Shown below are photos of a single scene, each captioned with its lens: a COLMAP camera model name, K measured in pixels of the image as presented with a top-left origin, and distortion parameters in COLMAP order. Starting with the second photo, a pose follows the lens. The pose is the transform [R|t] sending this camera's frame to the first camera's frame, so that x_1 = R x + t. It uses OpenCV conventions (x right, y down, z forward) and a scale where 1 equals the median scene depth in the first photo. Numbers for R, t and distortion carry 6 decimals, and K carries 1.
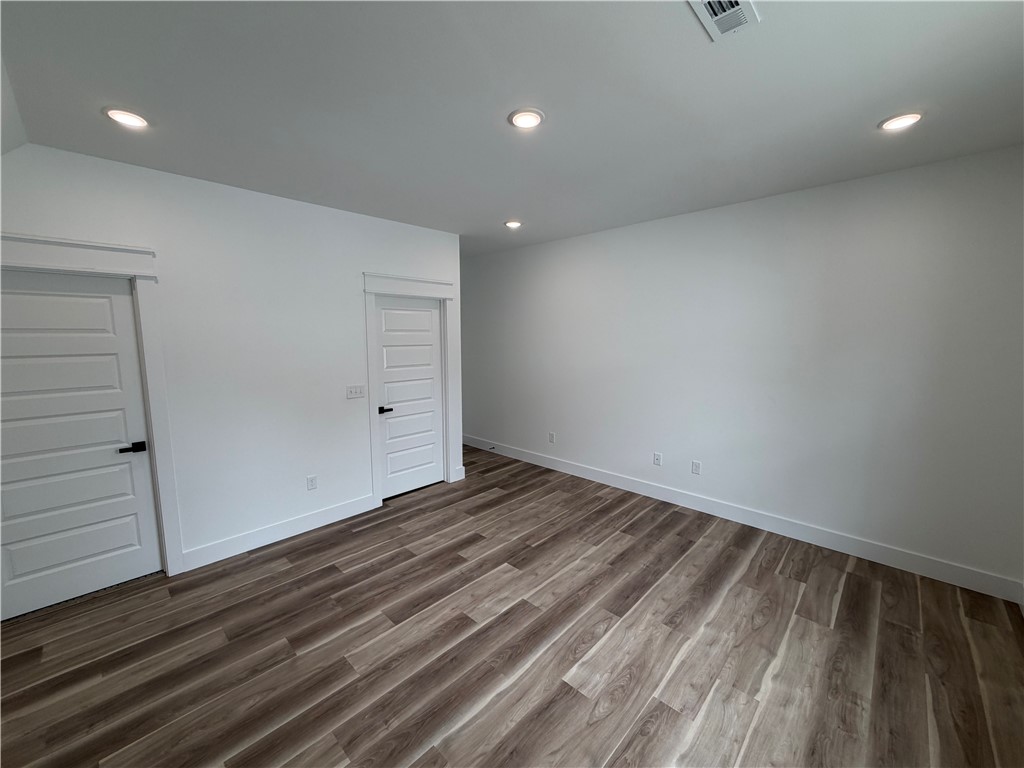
lens RADIAL K [[407.7, 0, 508.6], [0, 407.7, 383.5], [0, 0, 1]] dist [-0.000204, 0.000328]
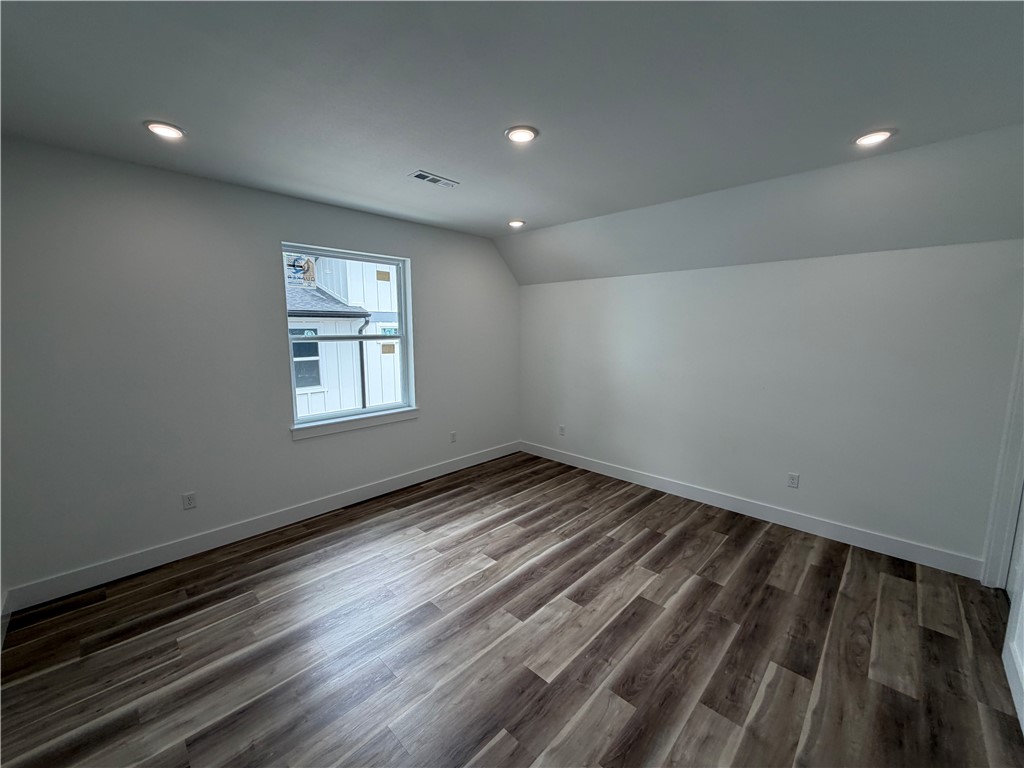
lens RADIAL K [[407.7, 0, 508.6], [0, 407.7, 383.5], [0, 0, 1]] dist [-0.000204, 0.000328]
pose [[-0.999977, 0.006370, 0.002504, 0.067122], [0.006795, 0.967800, 0.251628, -0.234354], [-0.000821, 0.251640, -0.967821, 1.896020]]
